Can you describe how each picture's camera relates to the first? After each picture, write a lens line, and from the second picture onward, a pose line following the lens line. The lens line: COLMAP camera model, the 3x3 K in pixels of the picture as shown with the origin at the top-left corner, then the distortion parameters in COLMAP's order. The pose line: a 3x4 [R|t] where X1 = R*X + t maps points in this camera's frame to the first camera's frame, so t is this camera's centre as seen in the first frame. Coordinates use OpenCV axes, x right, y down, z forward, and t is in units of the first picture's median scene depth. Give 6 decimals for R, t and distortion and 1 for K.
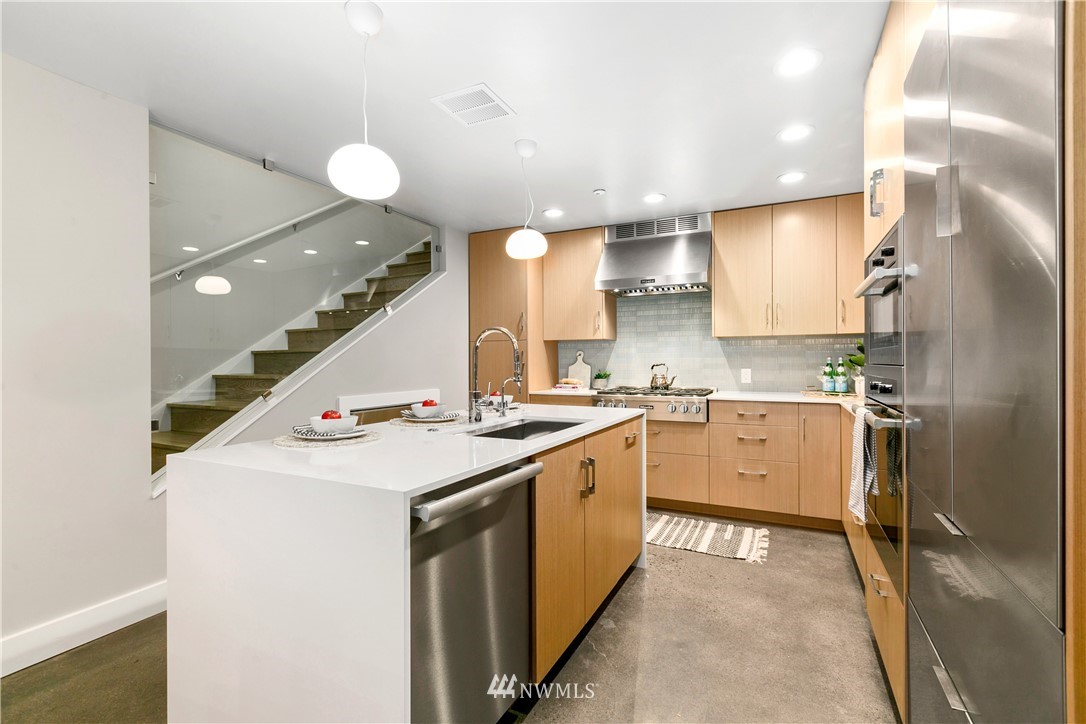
lens RADIAL K [[497.7, 0, 543.3], [0, 497.7, 359.8], [0, 0, 1]] dist [-0.008995, -0.001440]
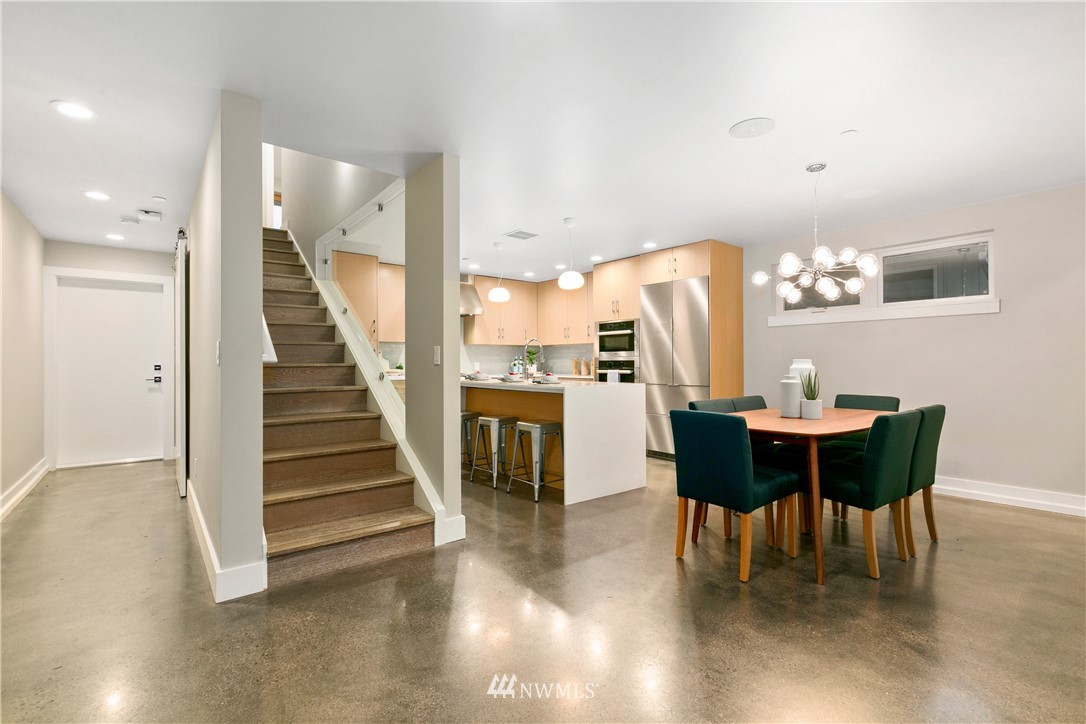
lens RADIAL K [[497.7, 0, 544.1], [0, 497.7, 360.8], [0, 0, 1]] dist [-0.008995, -0.001440]
pose [[0.432986, 0.008395, 0.901361, -1.089852], [0.000768, 0.999953, -0.009683, 0.029461], [-0.901400, 0.004885, 0.432959, -0.004816]]
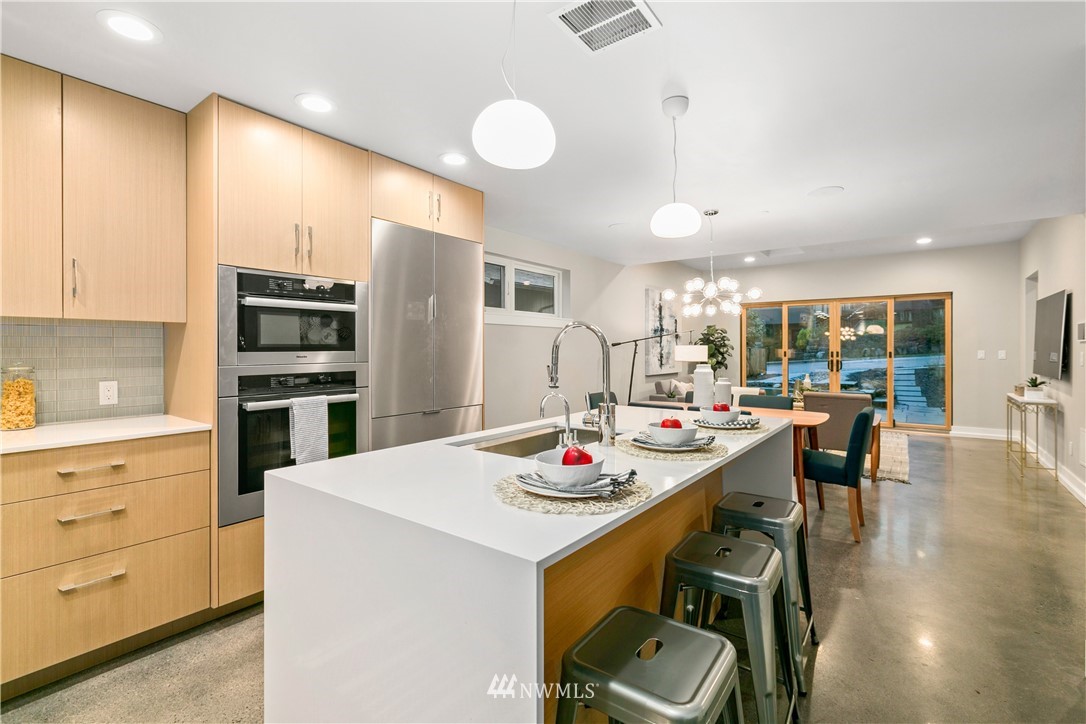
lens RADIAL K [[497.7, 0, 536.0], [0, 497.7, 350.4], [0, 0, 1]] dist [-0.008995, -0.001440]
pose [[-0.980435, 0.006004, 0.196753, -0.078833], [0.007027, 0.999965, 0.004500, -0.013263], [-0.196719, 0.005794, -0.980443, 0.957908]]
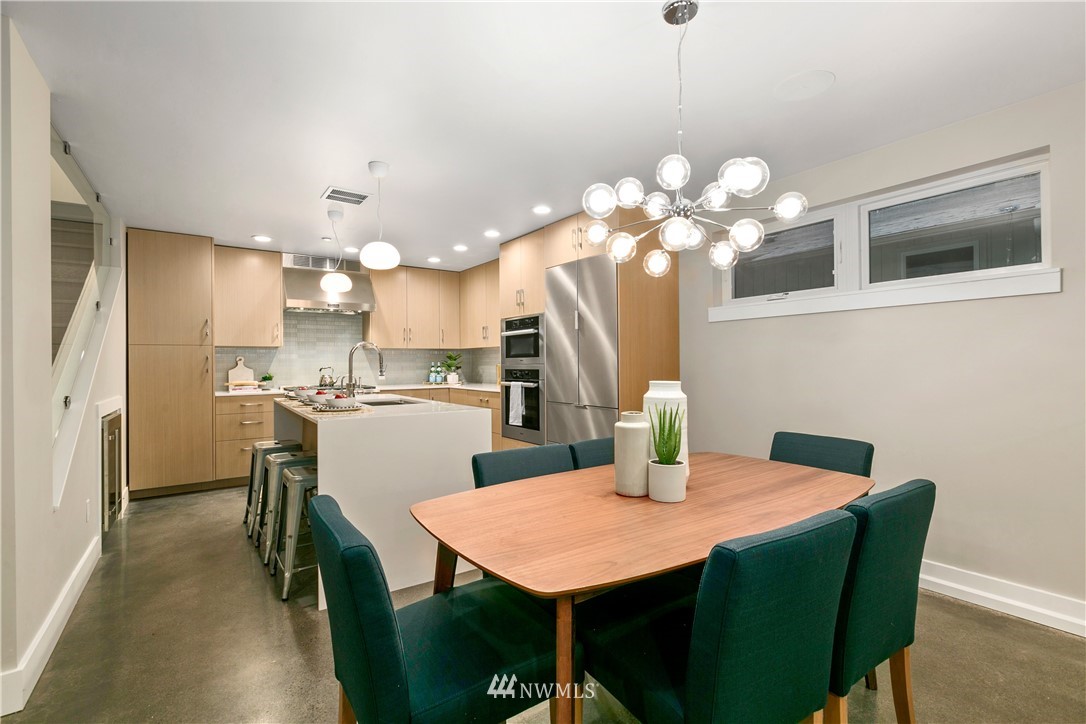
lens RADIAL K [[497.7, 0, 550.7], [0, 497.7, 359.3], [0, 0, 1]] dist [-0.008995, -0.001440]
pose [[0.491869, 0.007270, 0.870639, -0.610856], [0.004937, 0.999926, -0.011138, 0.005263], [-0.870655, 0.009777, 0.491797, -0.157964]]
